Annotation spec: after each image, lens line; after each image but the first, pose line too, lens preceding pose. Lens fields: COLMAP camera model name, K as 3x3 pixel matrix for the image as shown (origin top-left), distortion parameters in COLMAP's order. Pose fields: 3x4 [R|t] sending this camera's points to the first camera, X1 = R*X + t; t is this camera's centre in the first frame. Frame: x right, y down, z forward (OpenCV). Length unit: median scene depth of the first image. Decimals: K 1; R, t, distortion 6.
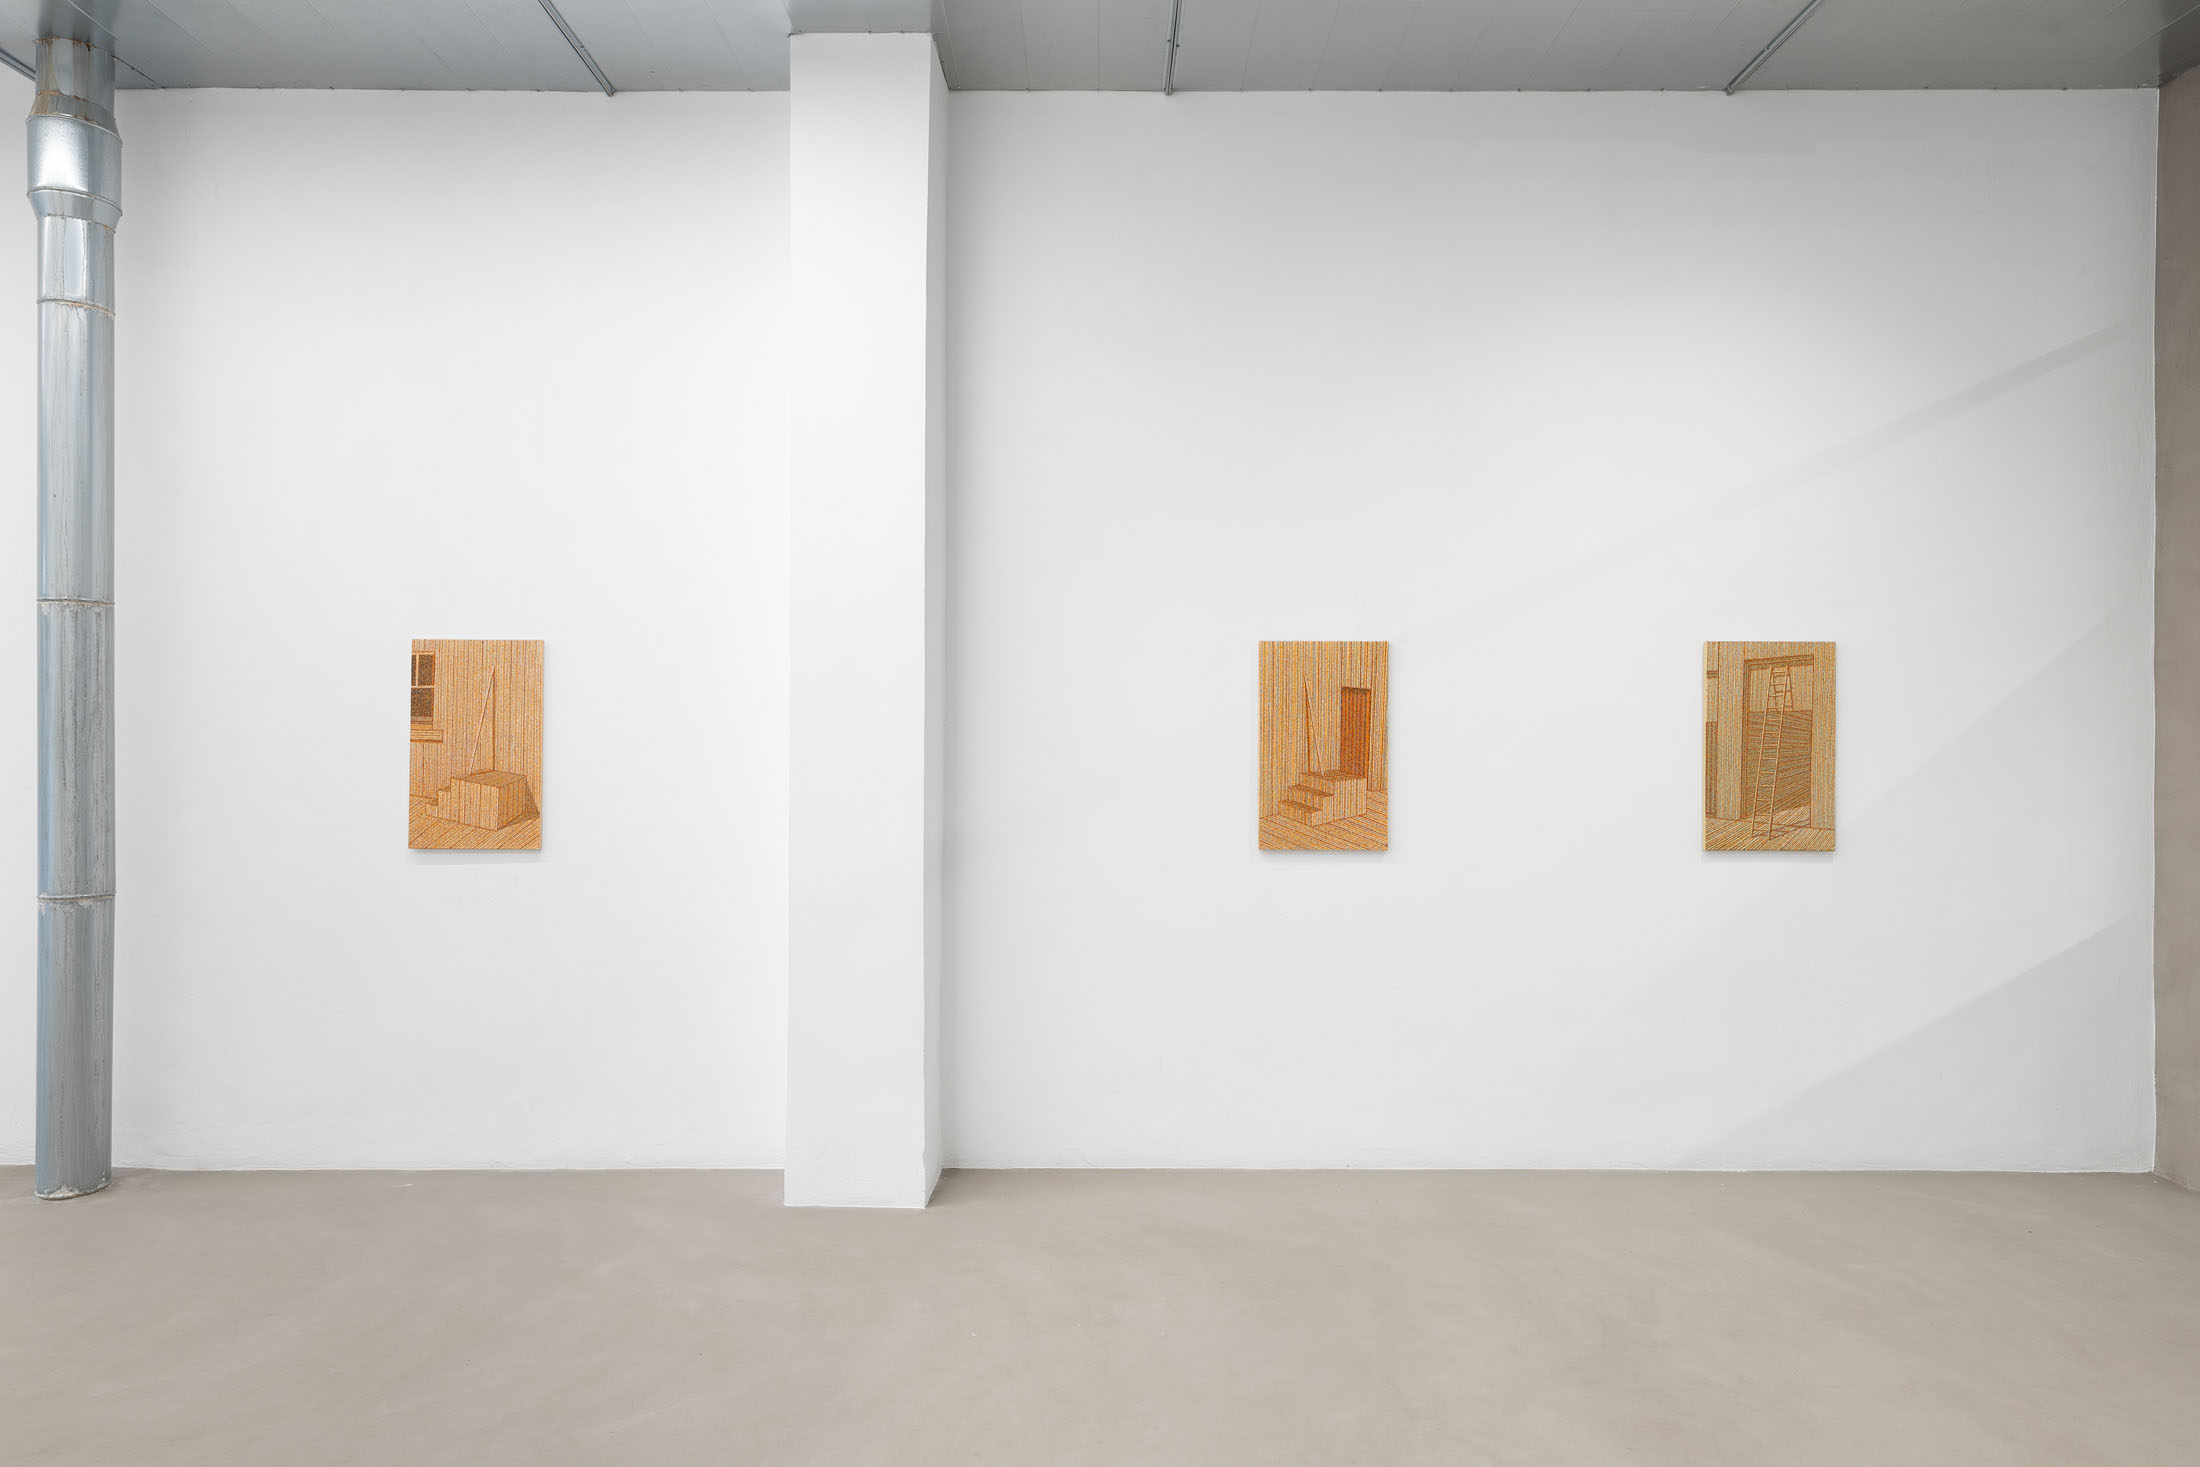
lens RADIAL K [[1259.2, 0, 1095.3], [0, 1259.2, 731.3], [0, 0, 1]] dist [-0.003554, -0.001229]
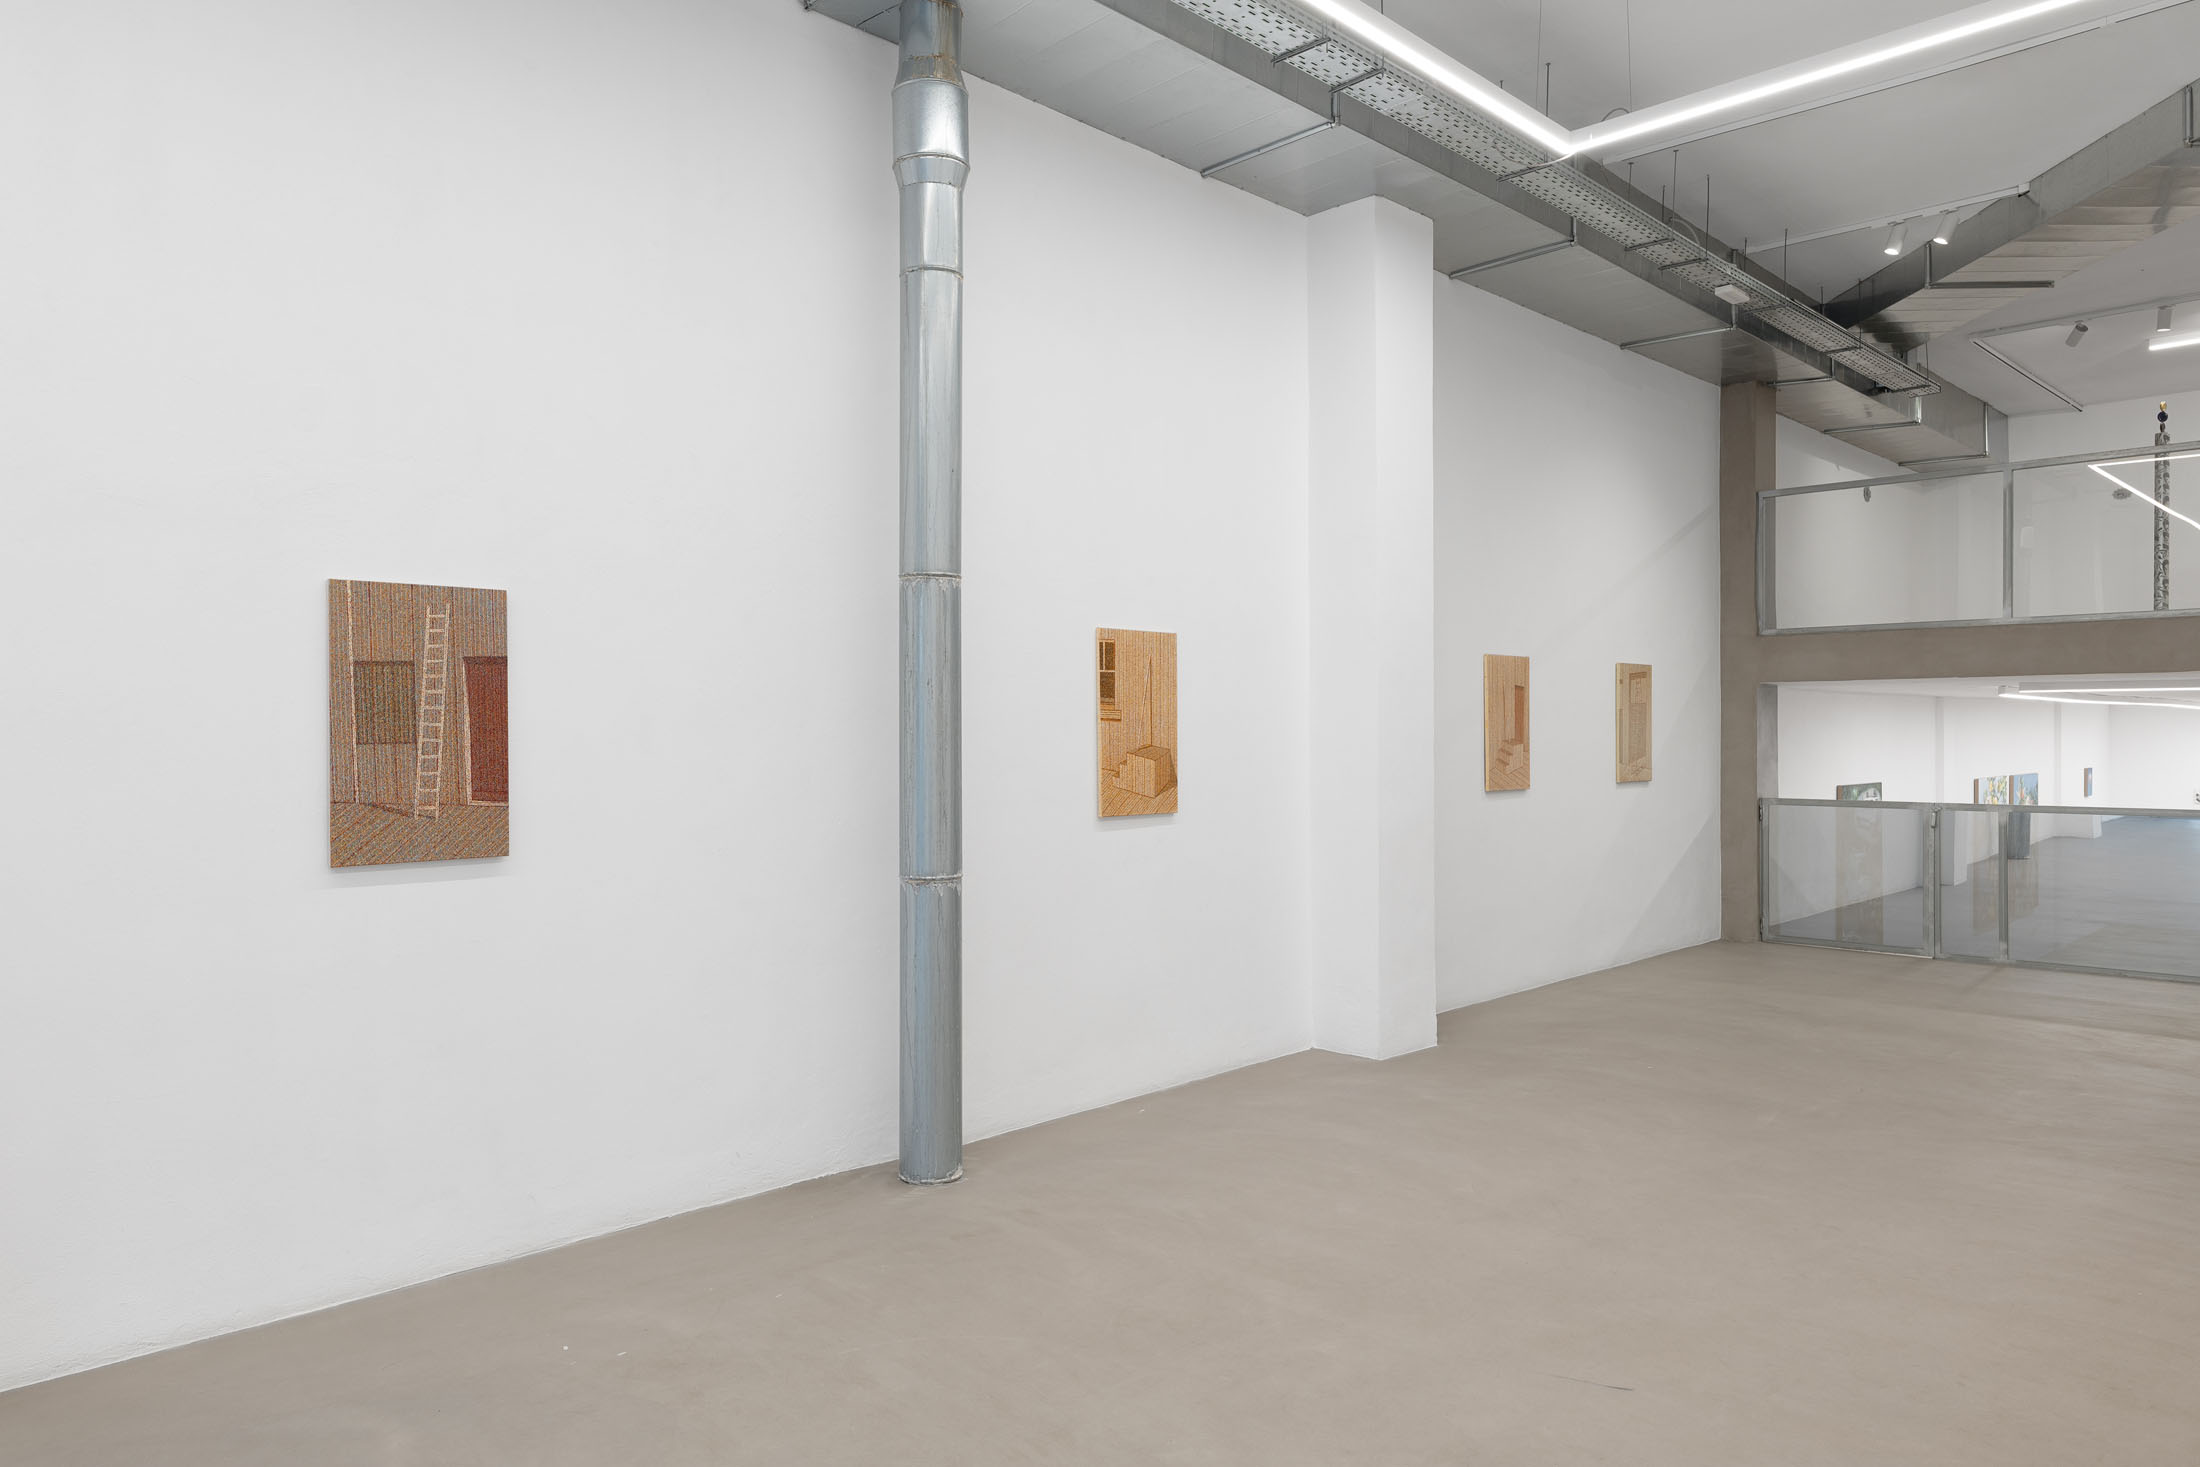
lens RADIAL K [[1415.5, 0, 1063.7], [0, 1415.5, 739.5], [0, 0, 1]] dist [0.008236, -0.009419]
pose [[0.716590, -0.009618, 0.697428, -1.439176], [0.004501, 0.999948, 0.009166, 0.013478], [-0.697480, -0.003429, 0.716596, 0.127746]]
